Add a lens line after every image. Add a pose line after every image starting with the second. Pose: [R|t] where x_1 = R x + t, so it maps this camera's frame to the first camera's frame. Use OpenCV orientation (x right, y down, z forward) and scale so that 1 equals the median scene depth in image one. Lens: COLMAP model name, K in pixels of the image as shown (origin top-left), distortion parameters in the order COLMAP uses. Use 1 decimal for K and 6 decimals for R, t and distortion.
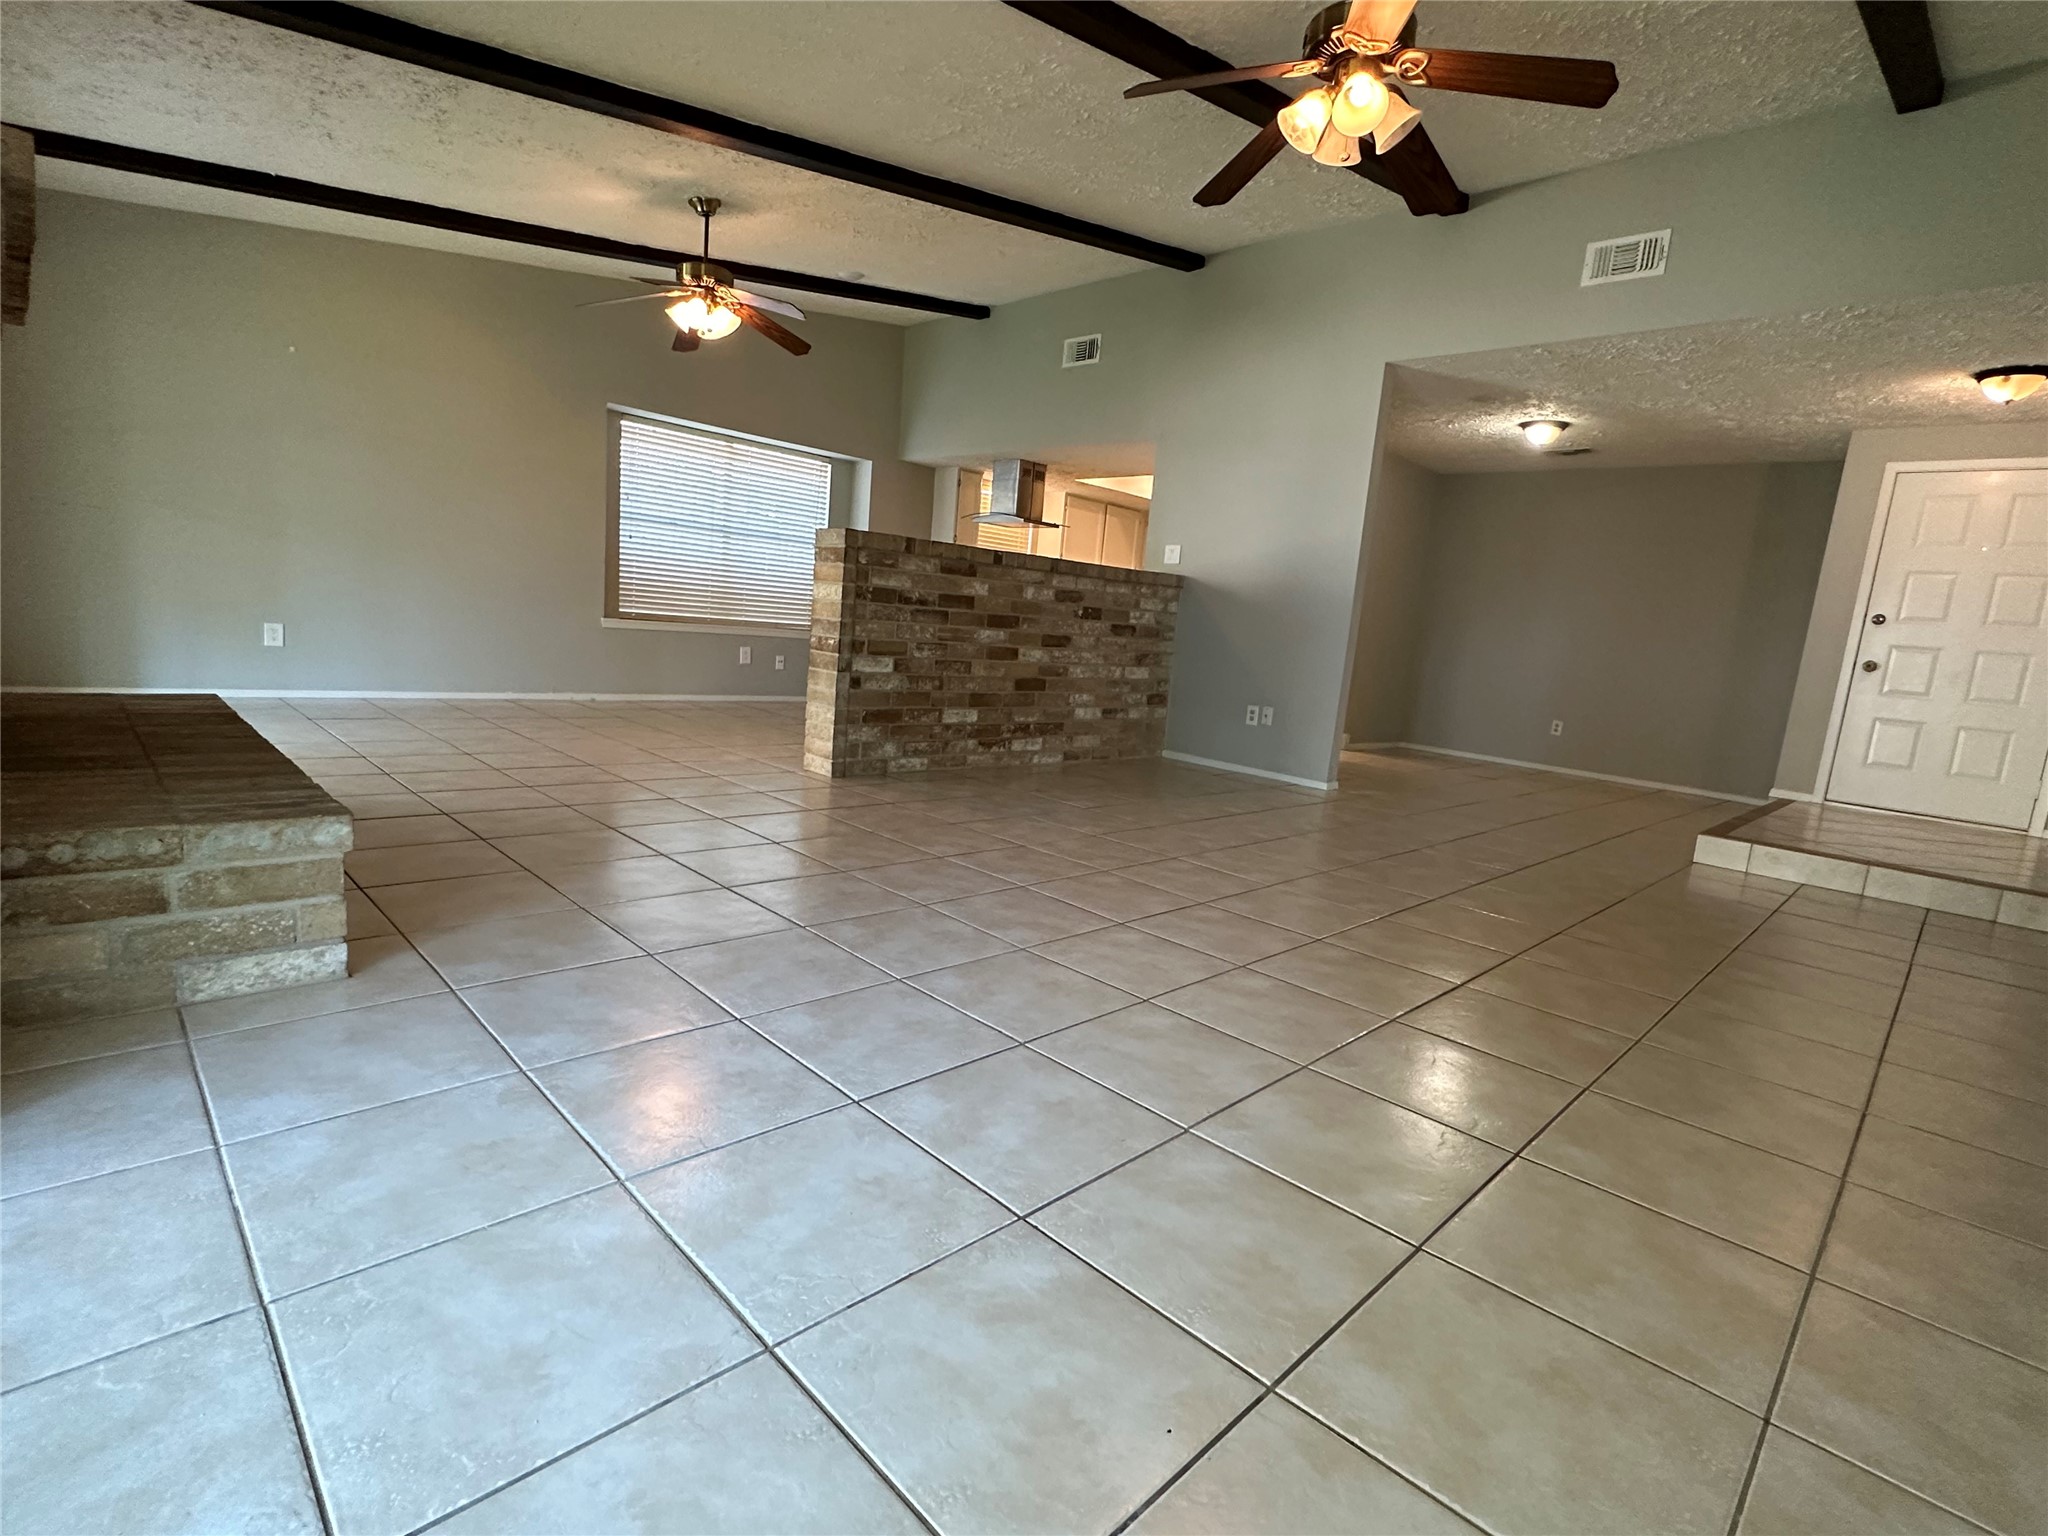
lens RADIAL K [[978.3, 0, 1025.2], [0, 978.3, 766.4], [0, 0, 1]] dist [-0.006231, -0.000521]
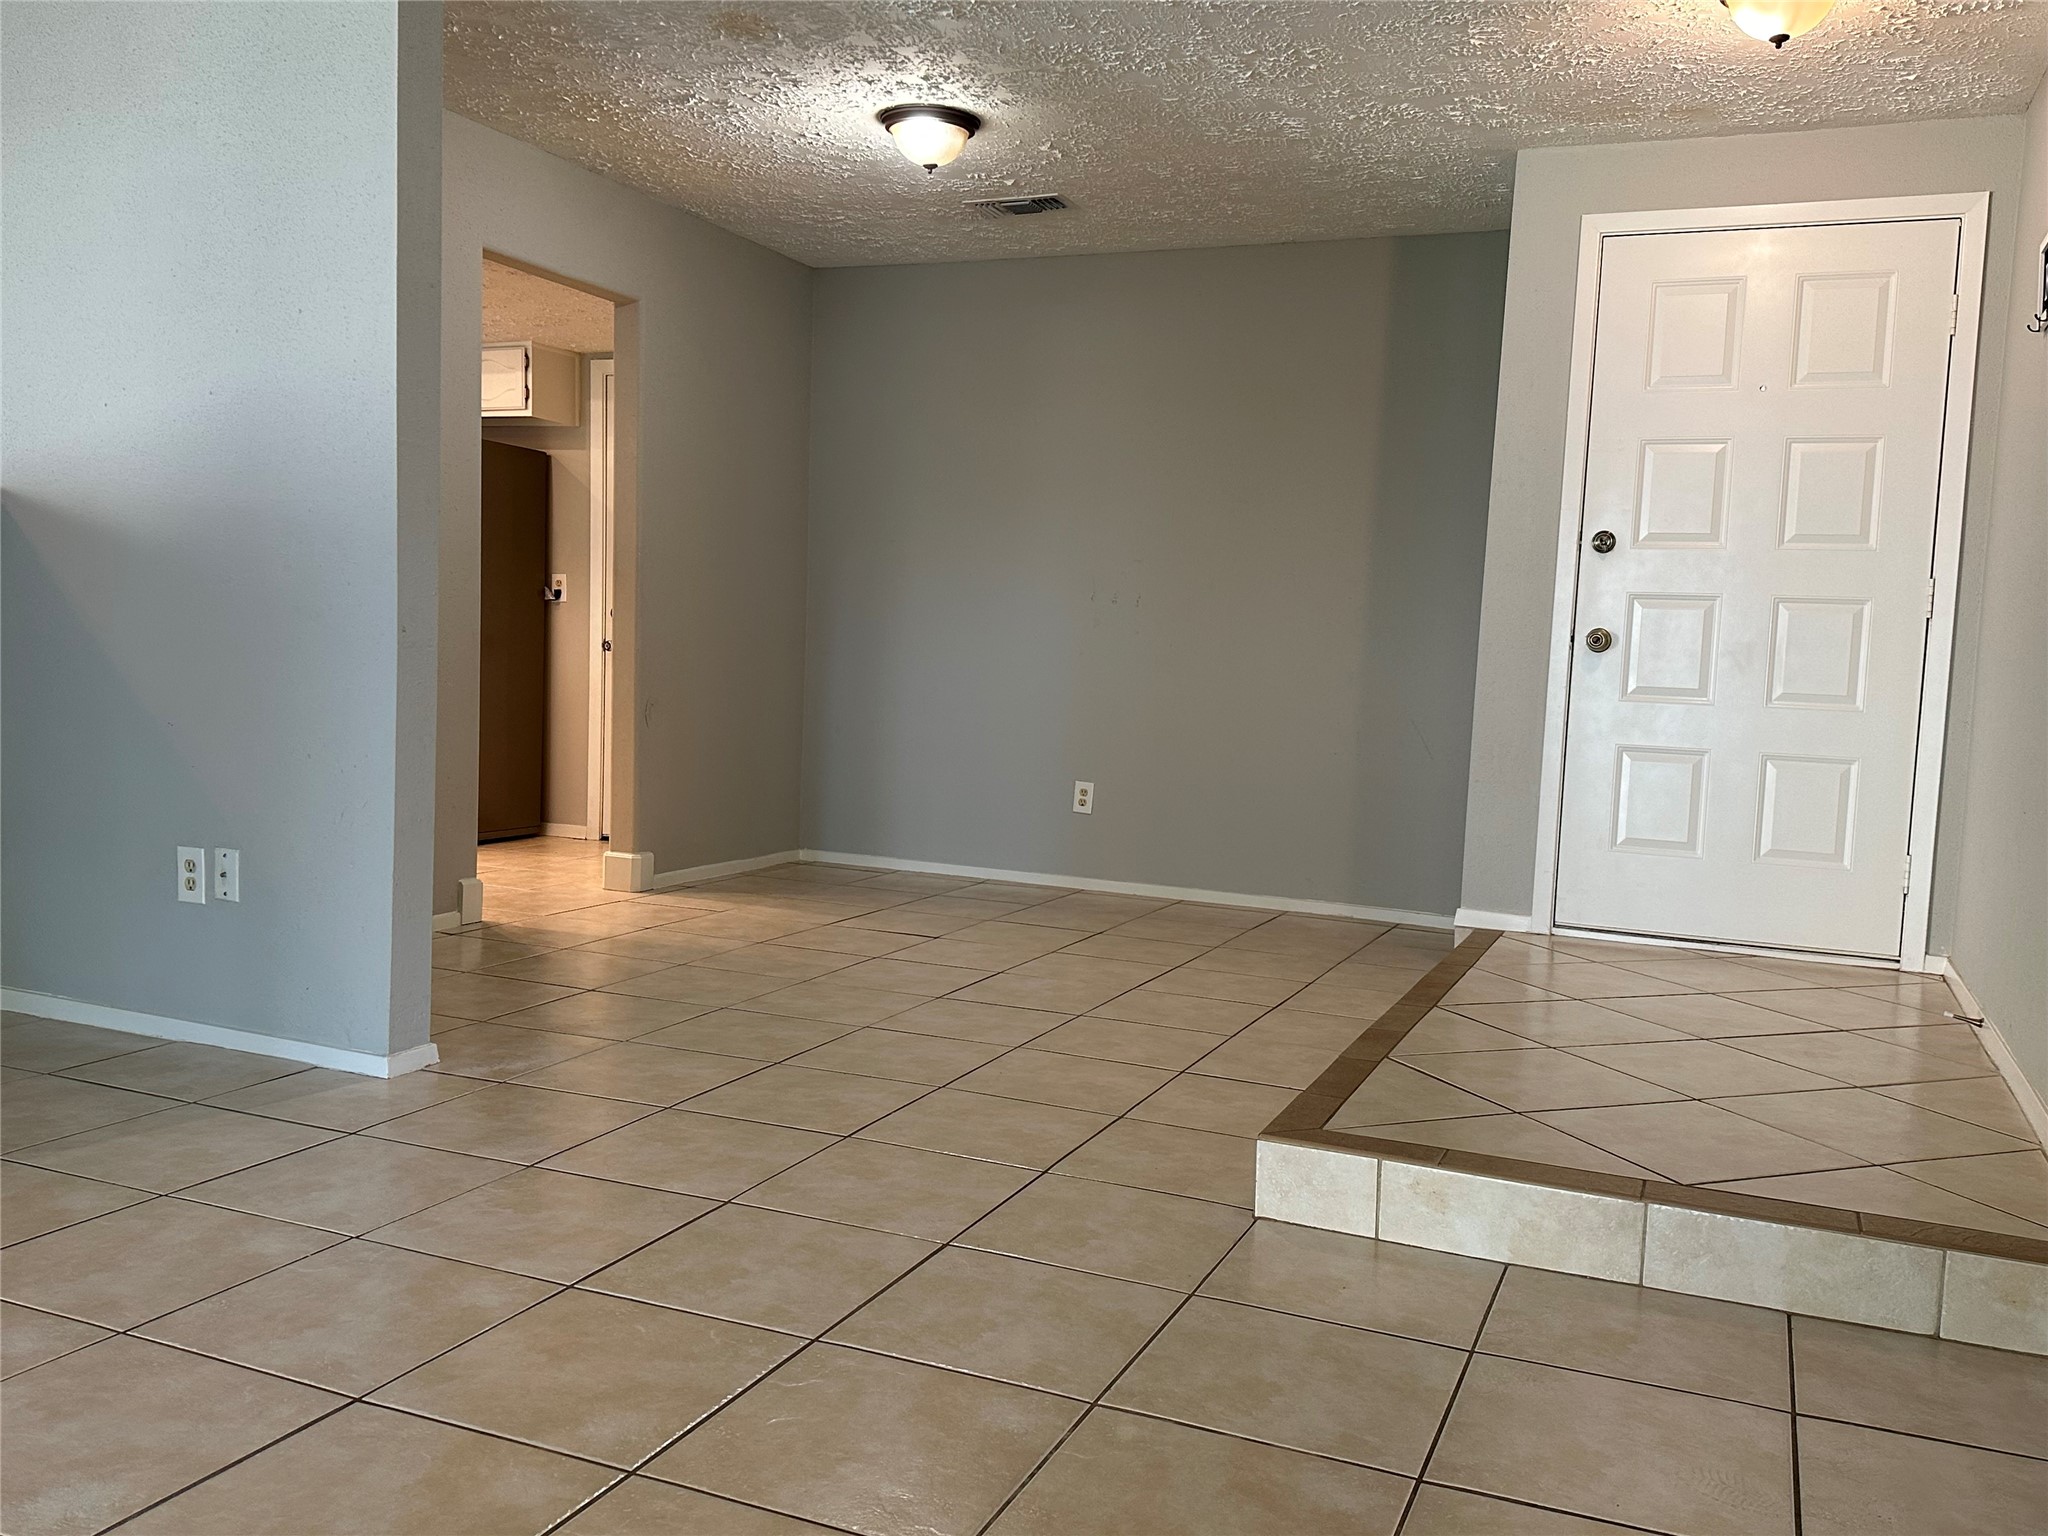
lens RADIAL K [[1713.7, 0, 1021.2], [0, 1713.7, 773.6], [0, 0, 1]] dist [0.000564, -0.020154]
pose [[0.926940, -0.082573, 0.366011, 0.295989], [0.099189, 0.994708, -0.026791, -0.043914], [-0.361862, 0.061138, 0.930225, 0.329960]]
